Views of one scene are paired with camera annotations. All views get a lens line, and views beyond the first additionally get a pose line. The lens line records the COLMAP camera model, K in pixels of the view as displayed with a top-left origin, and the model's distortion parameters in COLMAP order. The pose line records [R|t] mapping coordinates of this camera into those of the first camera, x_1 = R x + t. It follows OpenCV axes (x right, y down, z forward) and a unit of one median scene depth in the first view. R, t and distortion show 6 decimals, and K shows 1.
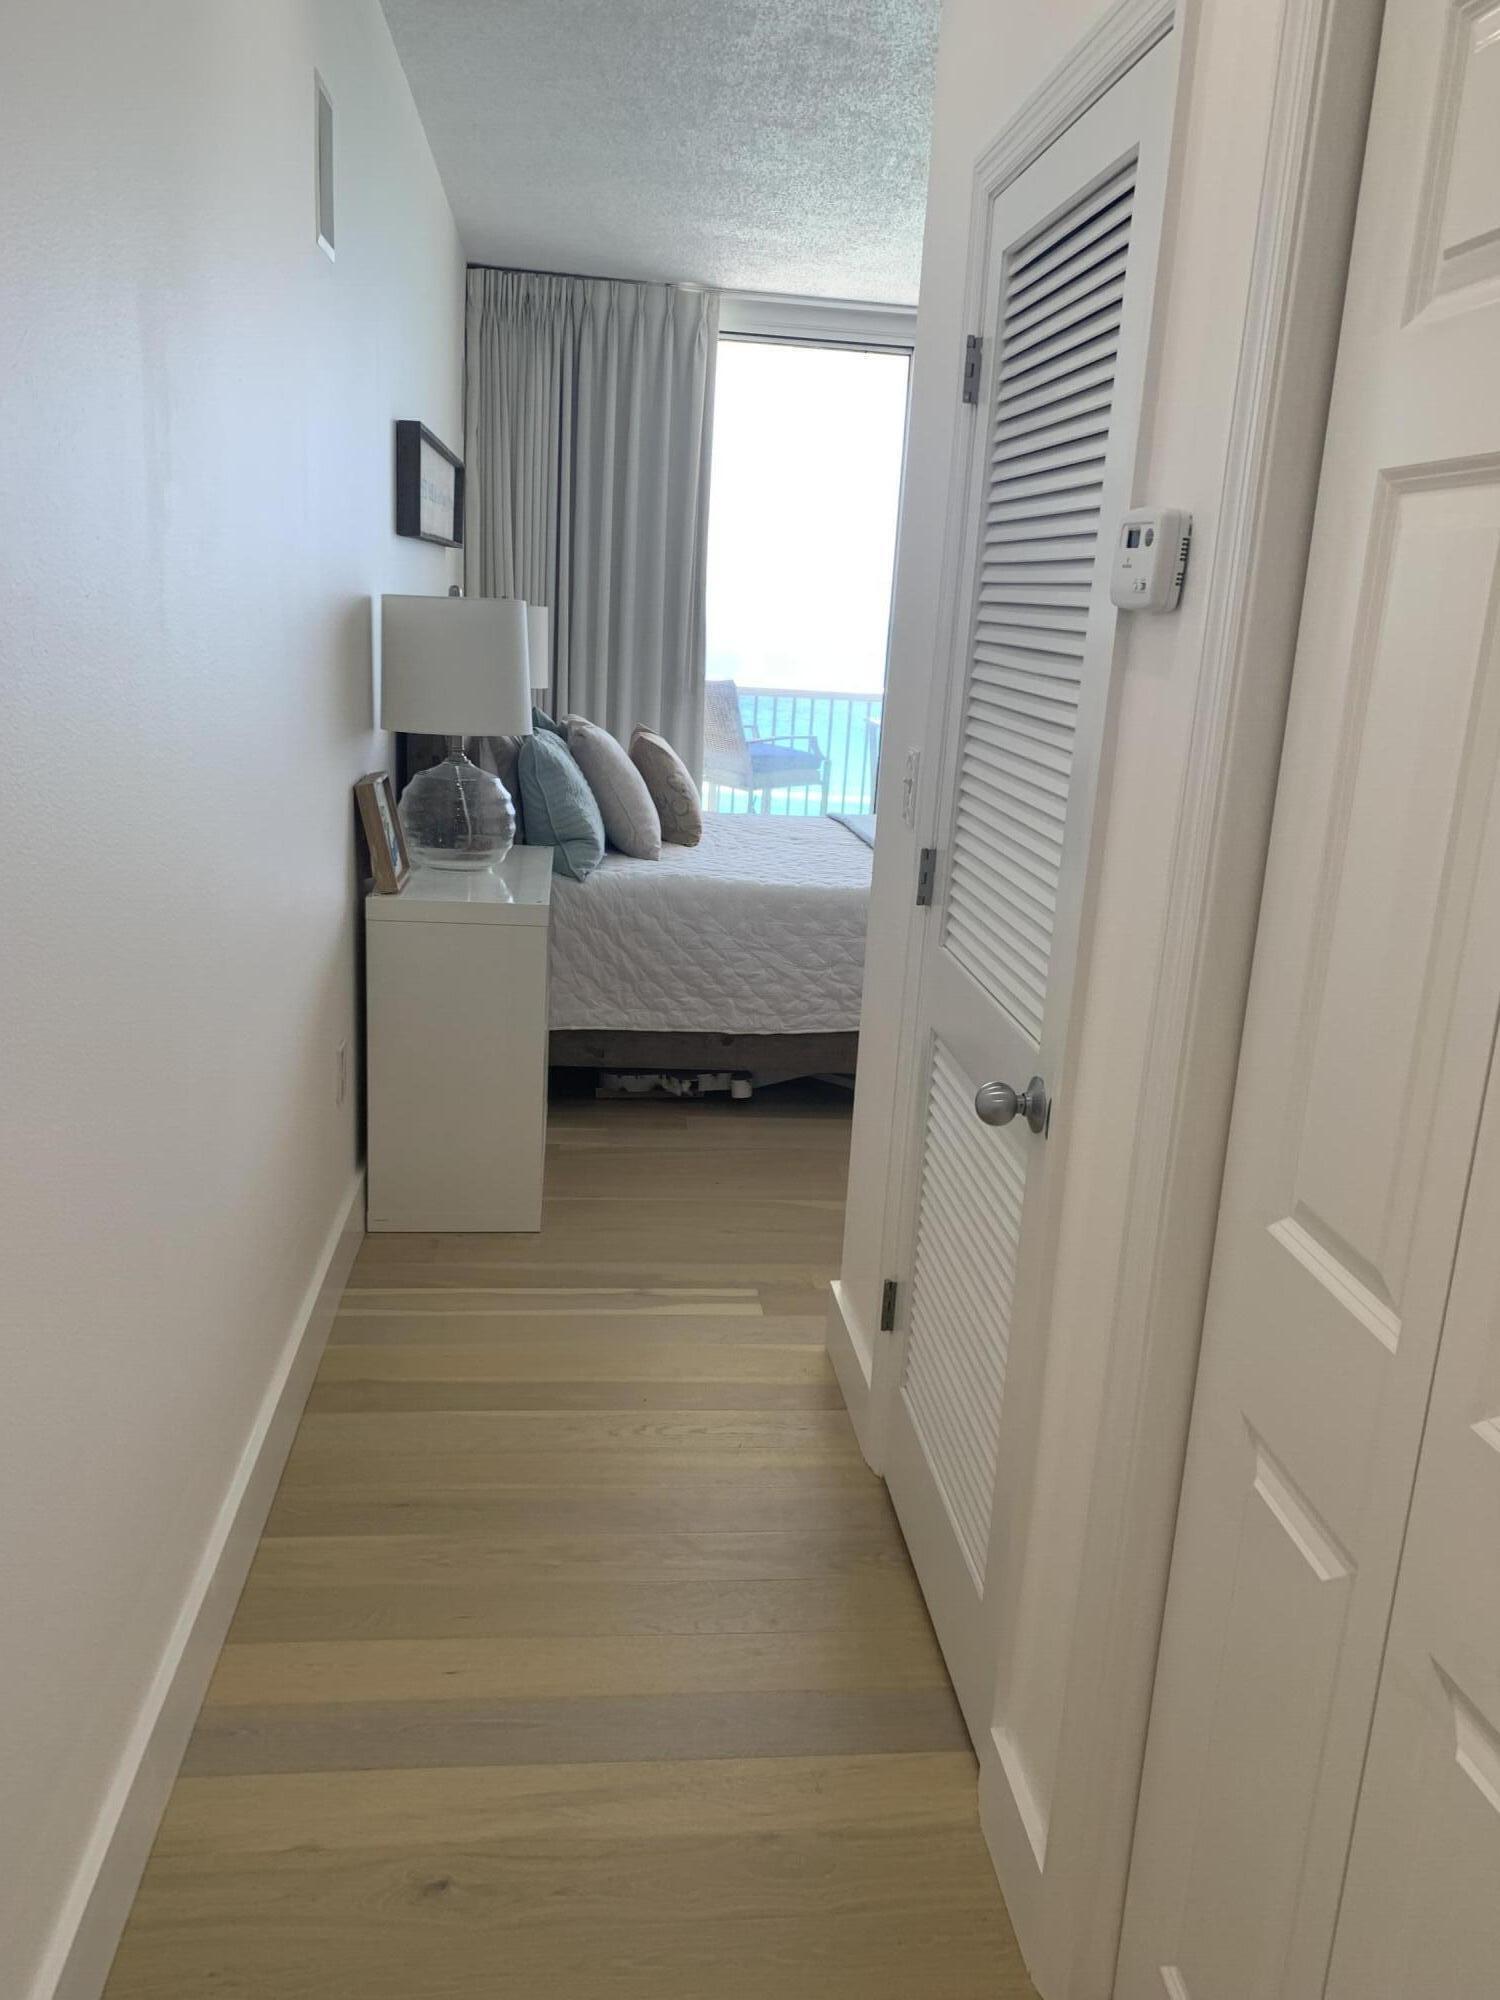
lens RADIAL K [[1528.2, 0, 750.0], [0, 1528.2, 1000.0], [0, 0, 1]] dist [-0.006135, -0.004824]
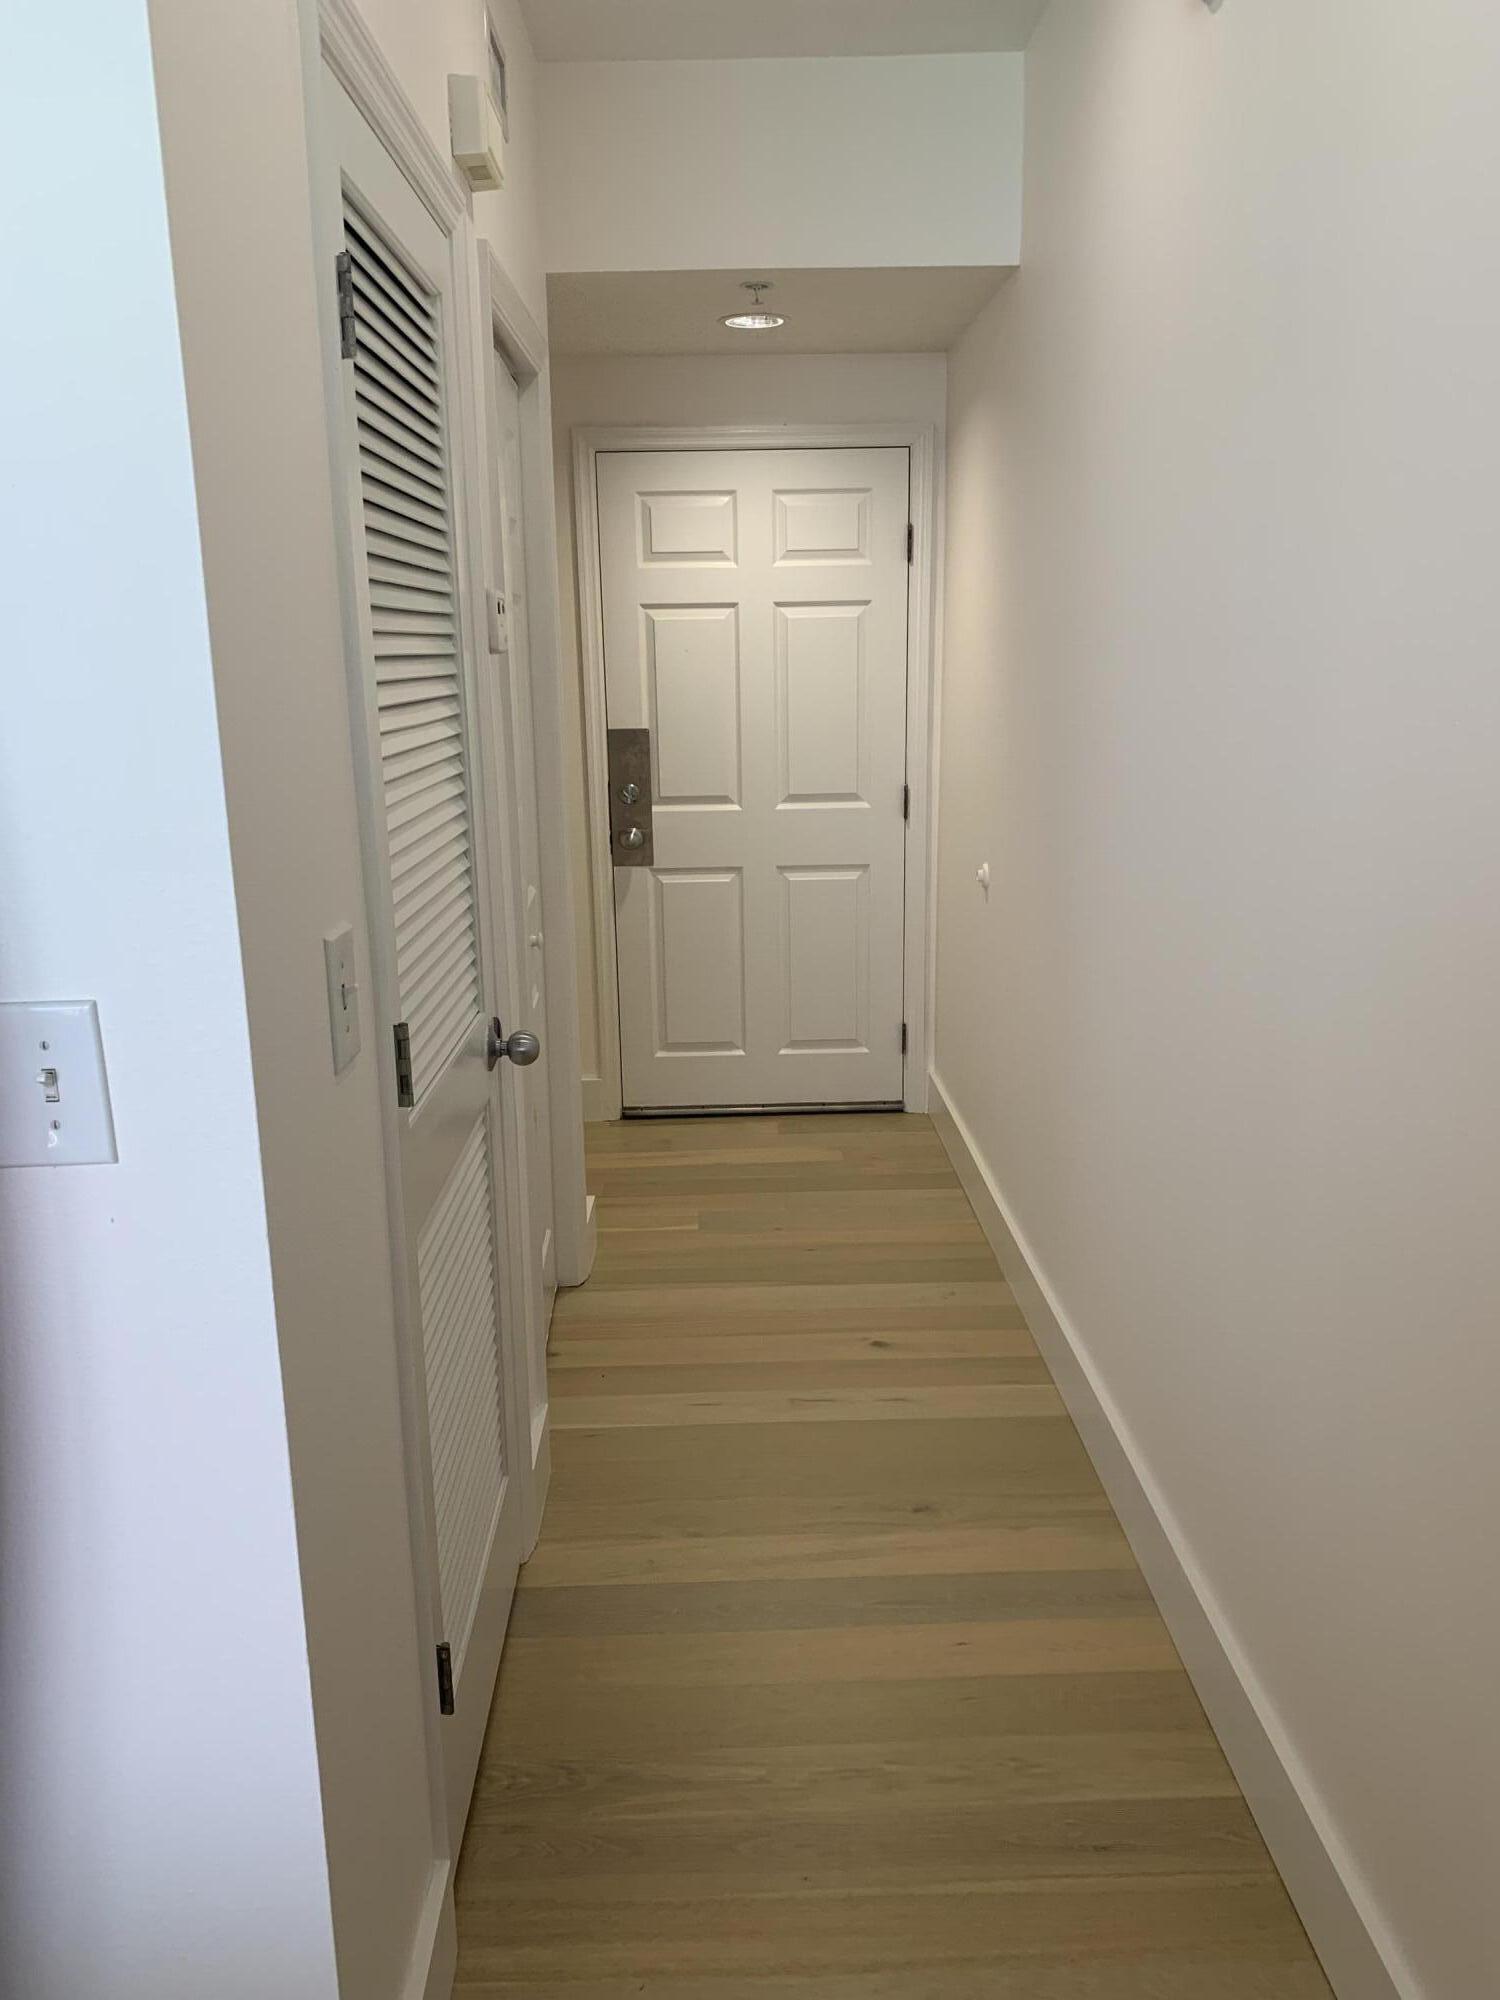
lens RADIAL K [[1528.2, 0, 750.0], [0, 1528.2, 1000.0], [0, 0, 1]] dist [-0.006135, -0.004824]
pose [[-0.995186, -0.058530, 0.078607, -0.109689], [-0.015339, 0.885214, 0.464931, -0.500363], [-0.096797, 0.461488, -0.881850, 1.825960]]
